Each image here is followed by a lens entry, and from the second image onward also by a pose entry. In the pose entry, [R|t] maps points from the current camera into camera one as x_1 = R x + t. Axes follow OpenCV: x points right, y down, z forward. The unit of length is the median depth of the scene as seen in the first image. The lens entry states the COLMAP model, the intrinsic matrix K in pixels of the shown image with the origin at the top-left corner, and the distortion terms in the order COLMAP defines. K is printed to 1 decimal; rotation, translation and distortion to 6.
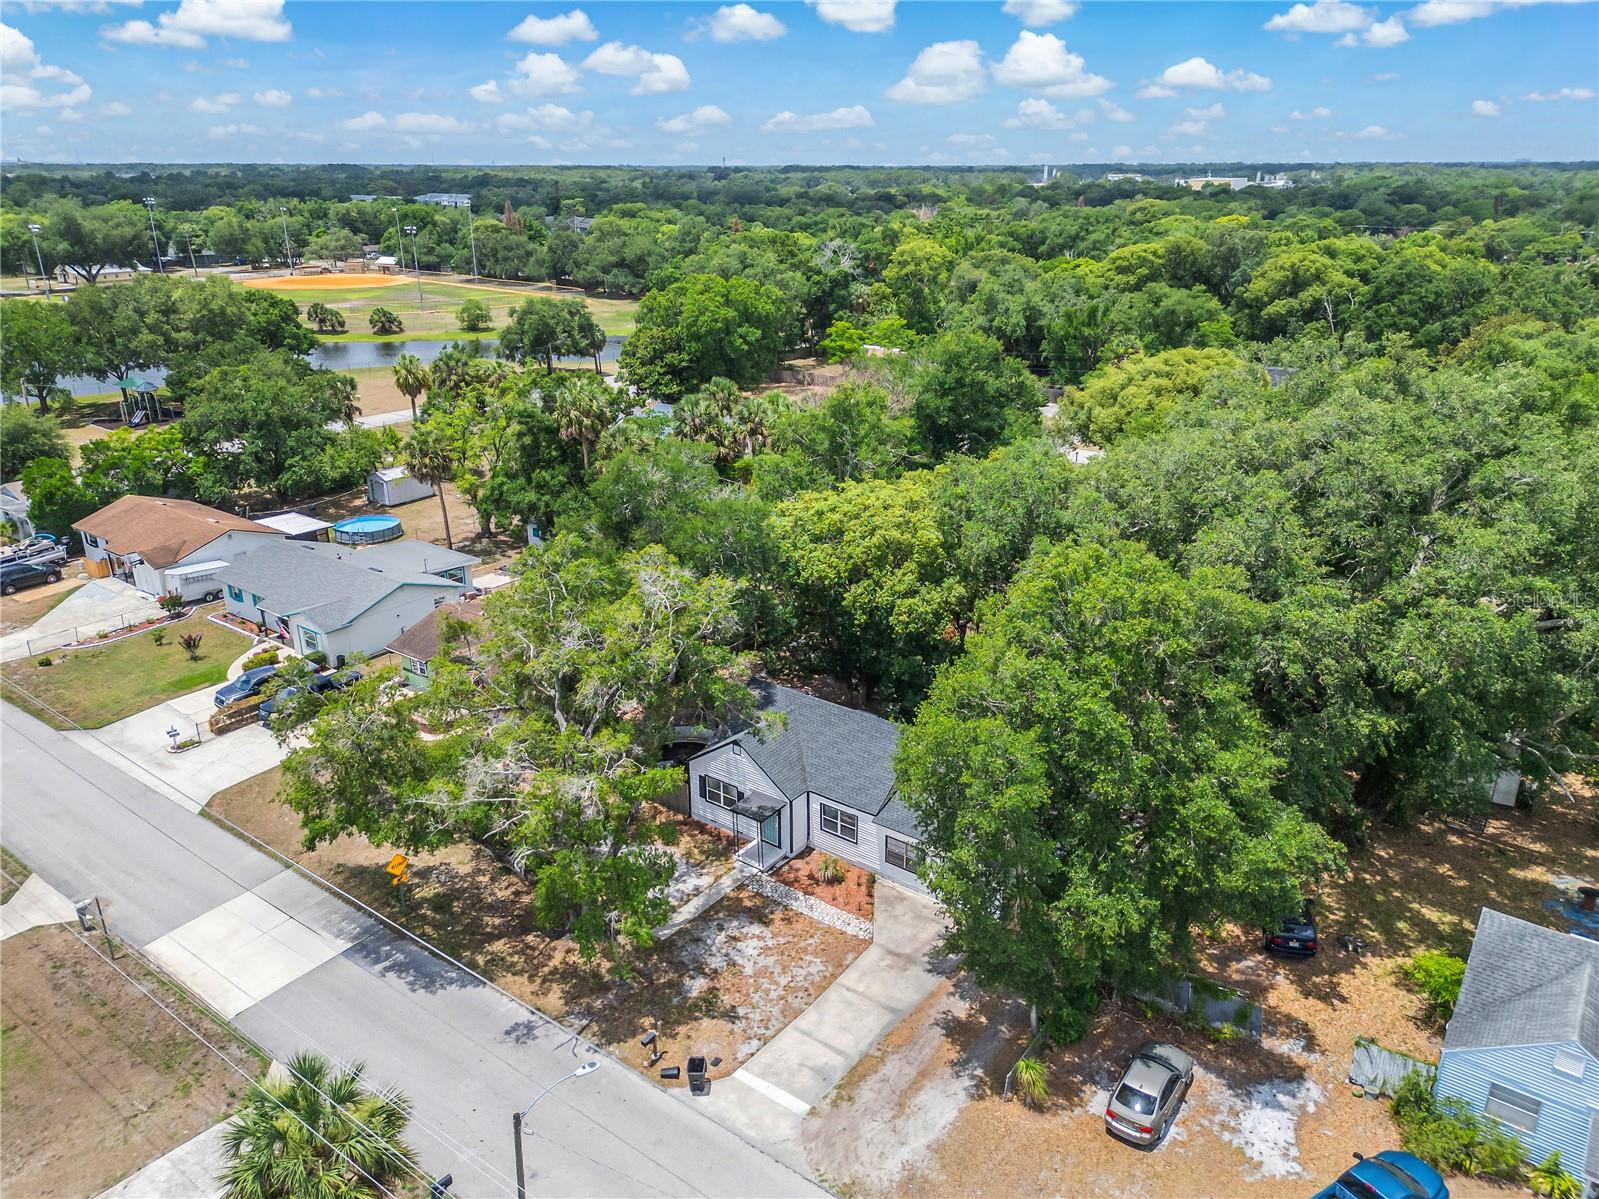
lens RADIAL K [[1132.6, 0, 799.5], [0, 1132.6, 599.5], [0, 0, 1]] dist [0.035166, -0.024920]
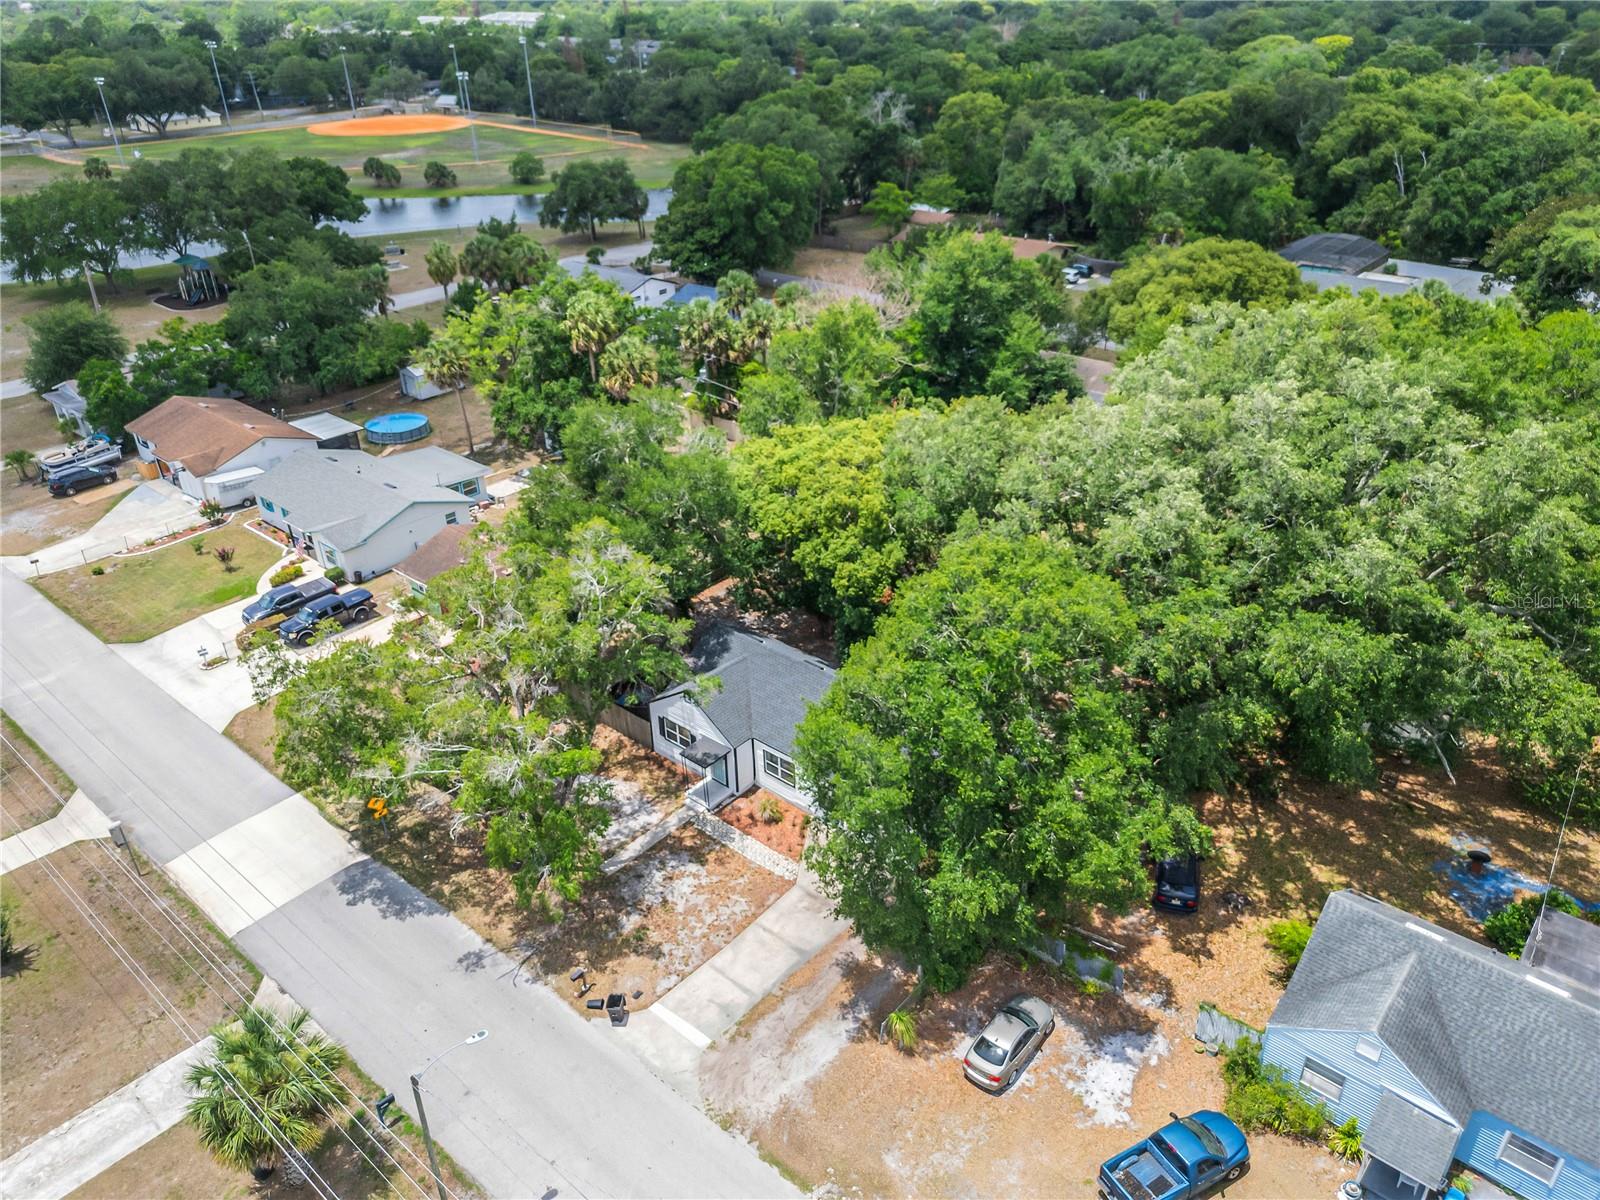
lens RADIAL K [[1122.2, 0, 800.0], [0, 1122.2, 600.0], [0, 0, 1]] dist [0.017335, -0.006463]
pose [[0.997493, 0.017764, -0.068498, 0.121914], [-0.007377, 0.988808, 0.149013, -0.118531], [0.070378, -0.148134, 0.986460, -0.033752]]
